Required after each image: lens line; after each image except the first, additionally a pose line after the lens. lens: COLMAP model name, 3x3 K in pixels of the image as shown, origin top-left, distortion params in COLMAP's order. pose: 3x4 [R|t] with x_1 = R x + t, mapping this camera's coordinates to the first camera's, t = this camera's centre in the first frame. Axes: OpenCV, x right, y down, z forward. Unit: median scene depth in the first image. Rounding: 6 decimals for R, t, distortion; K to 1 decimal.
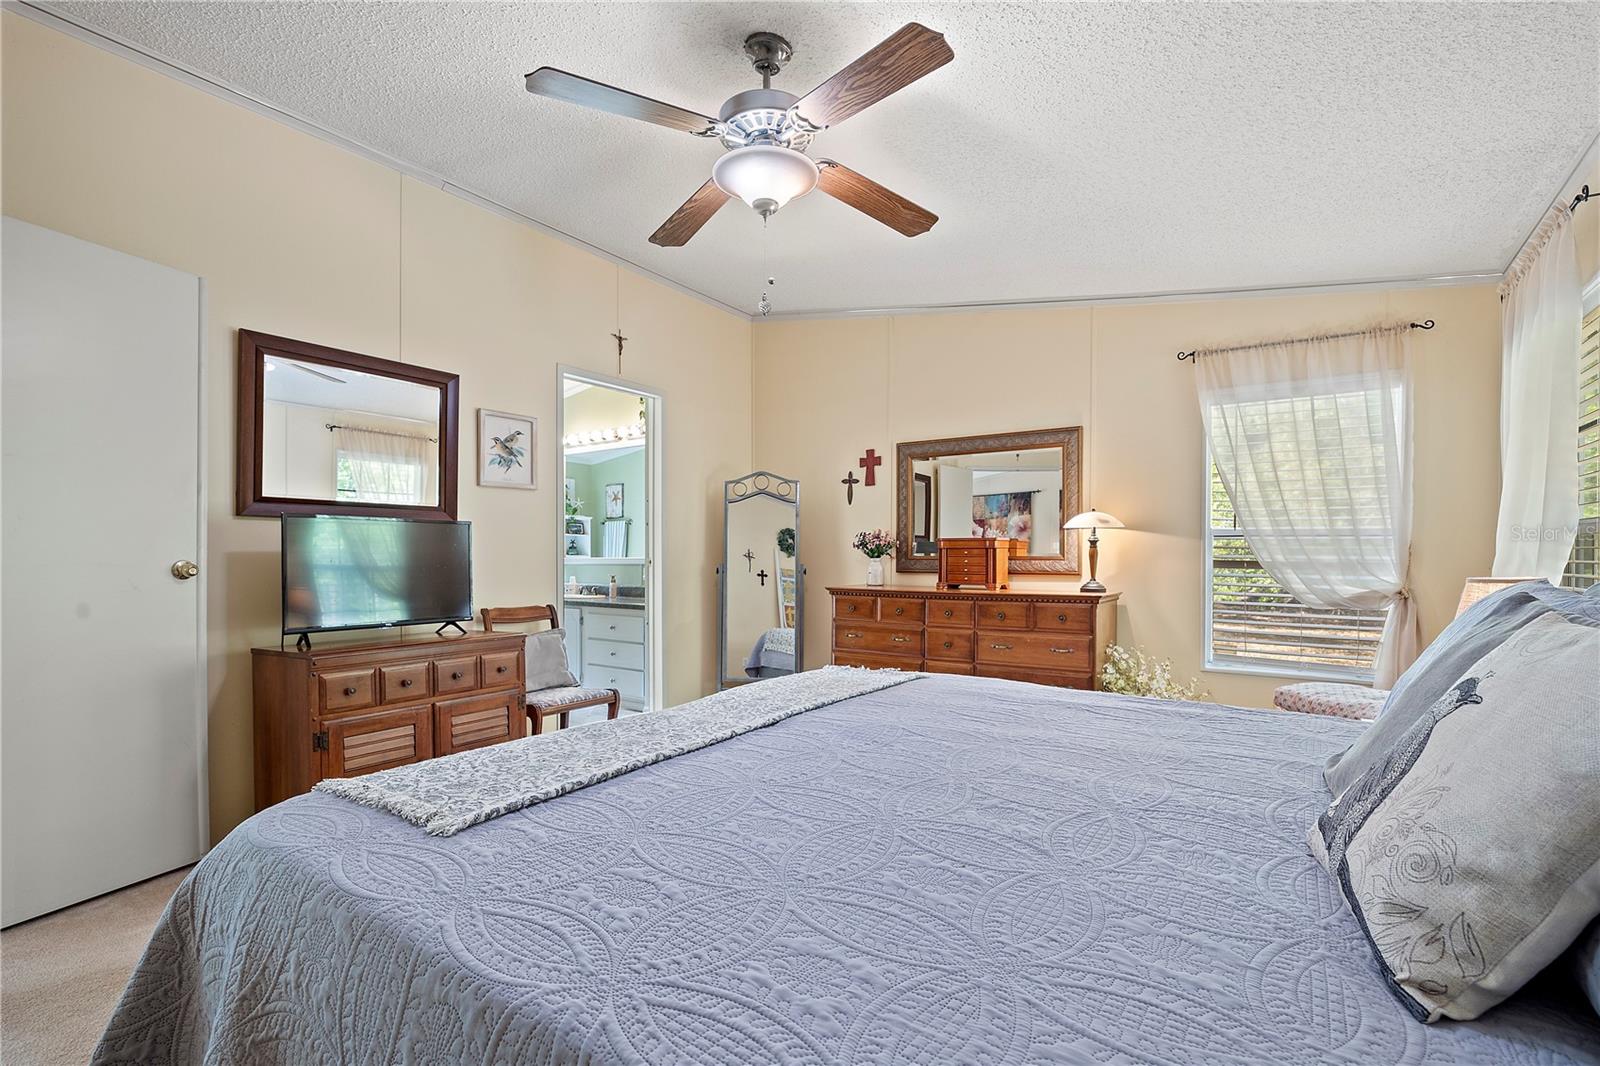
lens RADIAL K [[720.4, 0, 794.6], [0, 720.4, 545.4], [0, 0, 1]] dist [-0.015013, 0.001804]
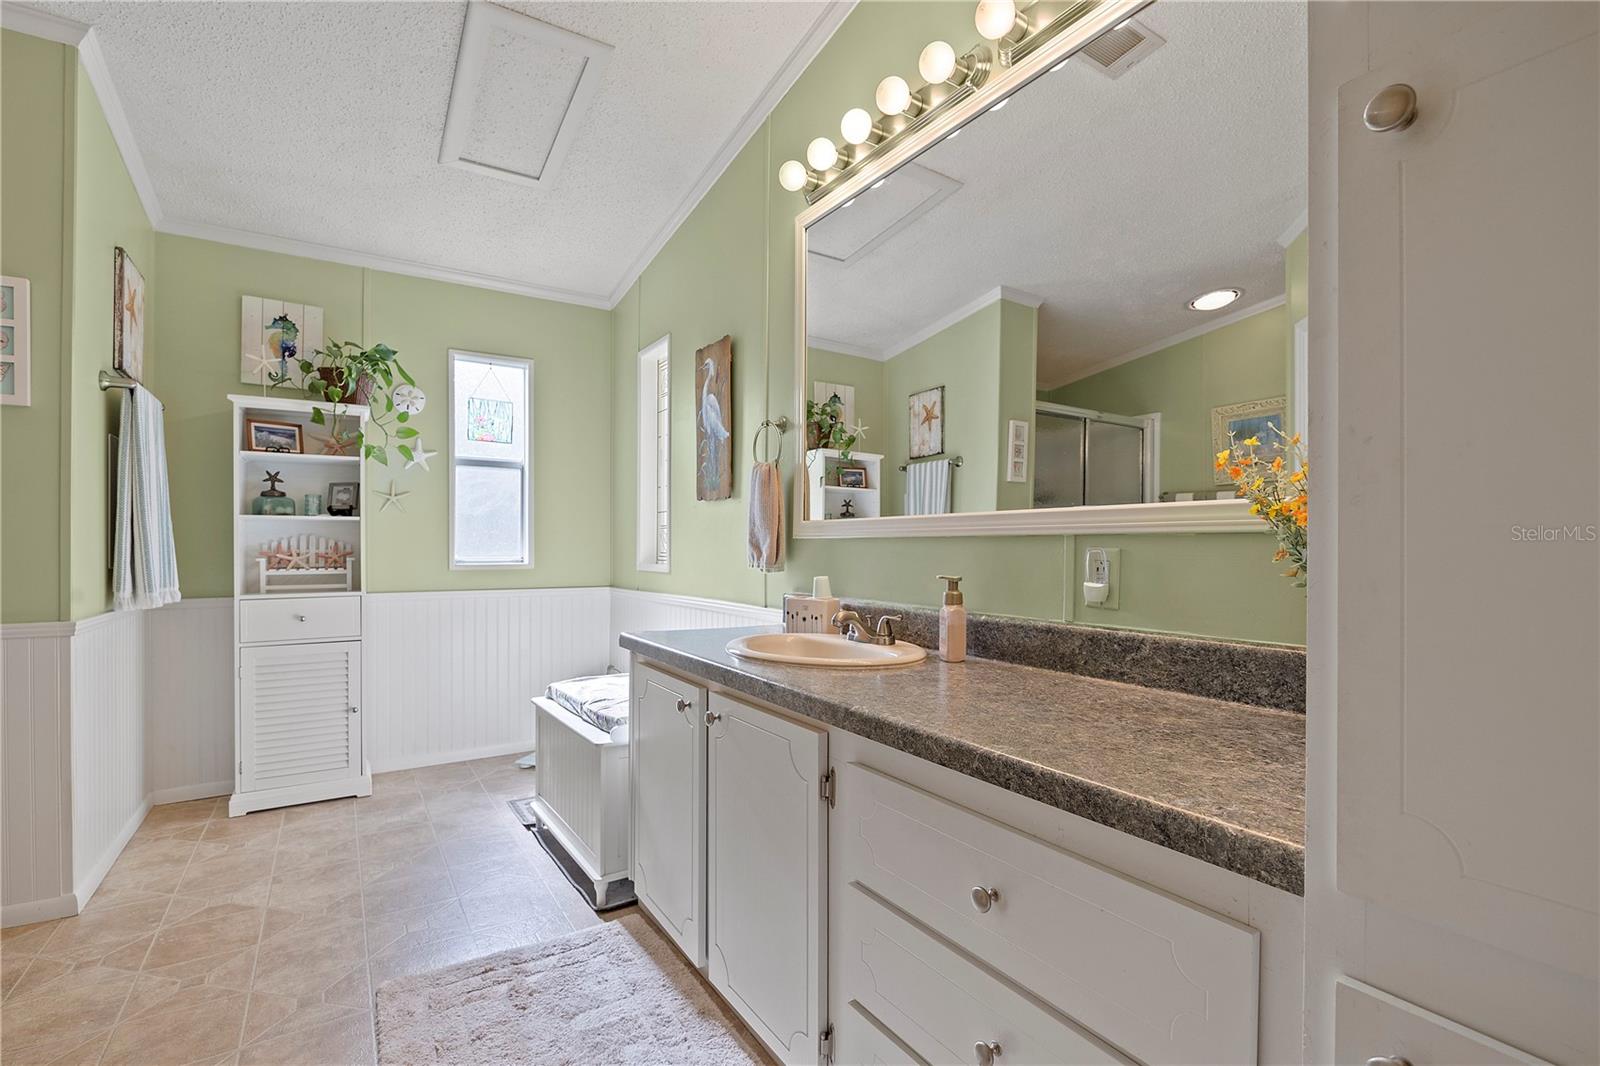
lens RADIAL K [[720.4, 0, 804.6], [0, 720.4, 544.1], [0, 0, 1]] dist [-0.015013, 0.001804]
pose [[0.926461, 0.006833, -0.376328, -0.161961], [-0.002586, 0.999927, 0.011788, 0.021028], [0.376381, -0.009947, 0.926411, 0.582241]]
